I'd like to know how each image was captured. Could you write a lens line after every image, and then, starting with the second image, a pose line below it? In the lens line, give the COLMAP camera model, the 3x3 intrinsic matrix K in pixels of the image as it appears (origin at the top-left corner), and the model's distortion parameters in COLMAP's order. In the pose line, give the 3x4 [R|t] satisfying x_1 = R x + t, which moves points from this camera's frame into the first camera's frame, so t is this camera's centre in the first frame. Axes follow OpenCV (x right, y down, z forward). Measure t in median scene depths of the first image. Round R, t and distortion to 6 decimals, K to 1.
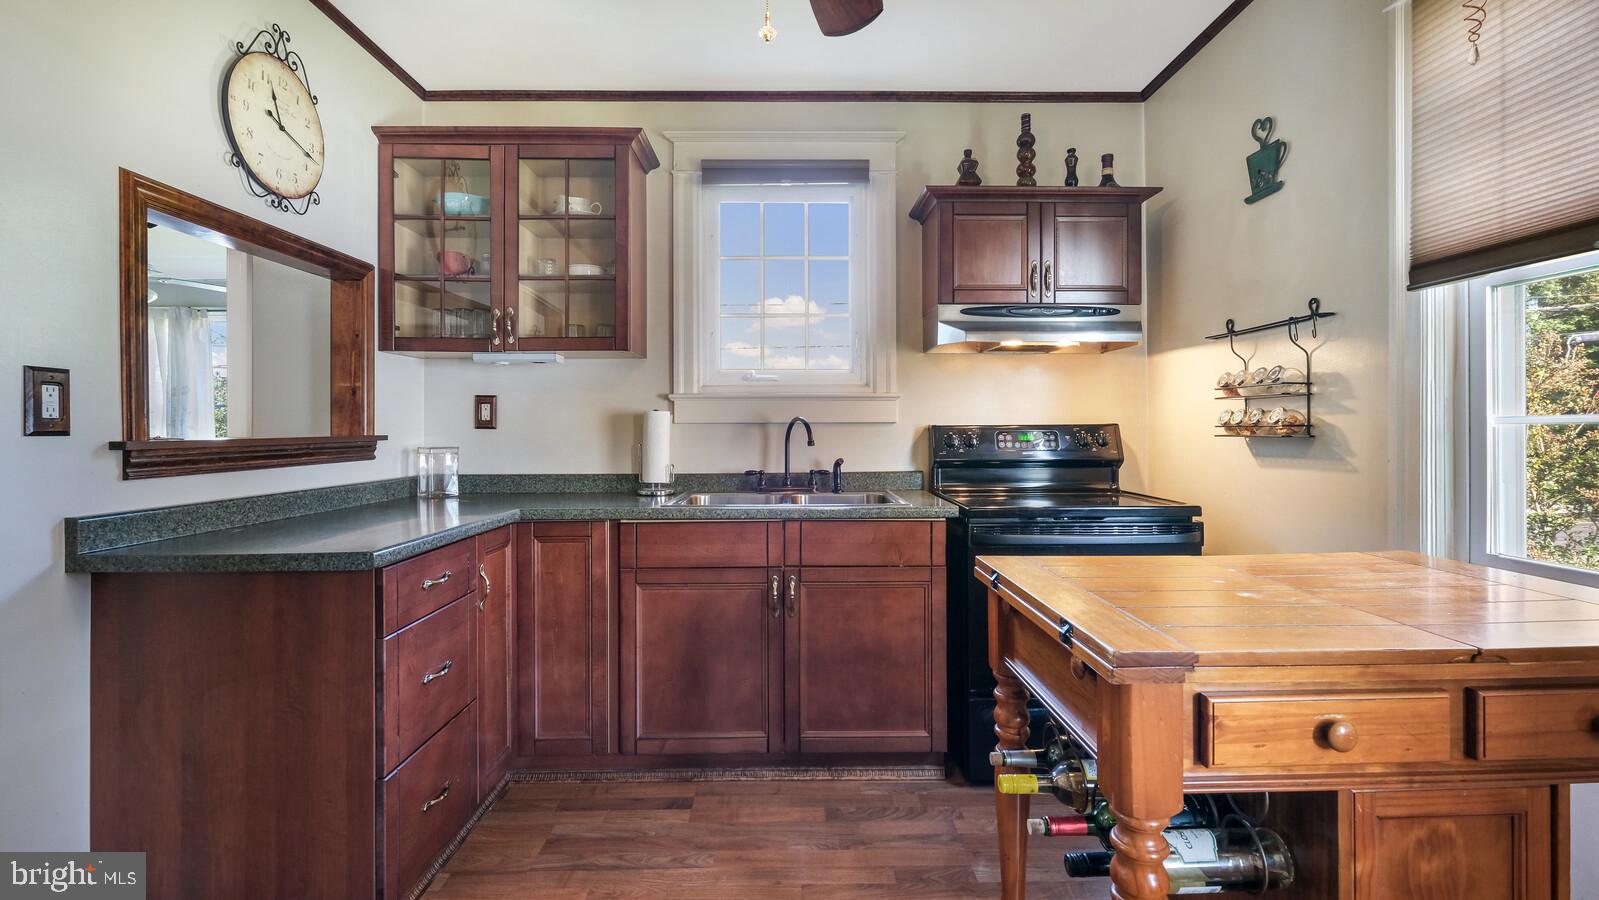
lens RADIAL K [[691.2, 0, 798.7], [0, 691.2, 430.7], [0, 0, 1]] dist [-0.001269, -0.000060]
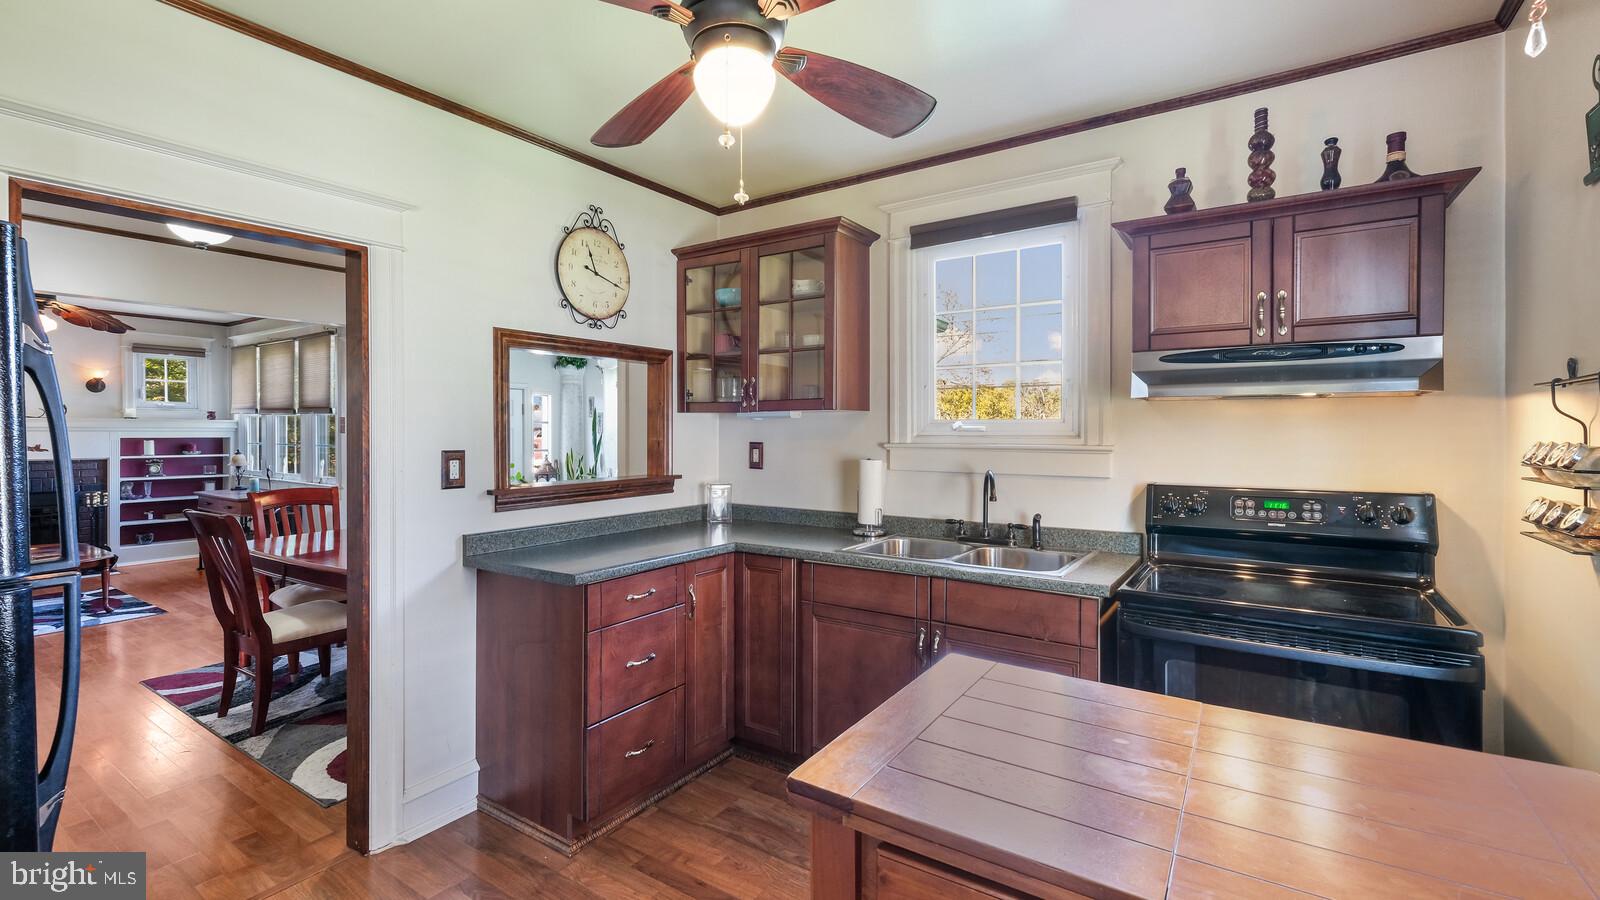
lens RADIAL K [[682.7, 0, 801.6], [0, 682.7, 435.7], [0, 0, 1]] dist [0.004159, 0.000407]
pose [[0.823711, 0.007625, -0.566958, 0.364940], [-0.005941, 0.999971, 0.004816, -0.079922], [0.566978, -0.000599, 0.823732, 0.031077]]
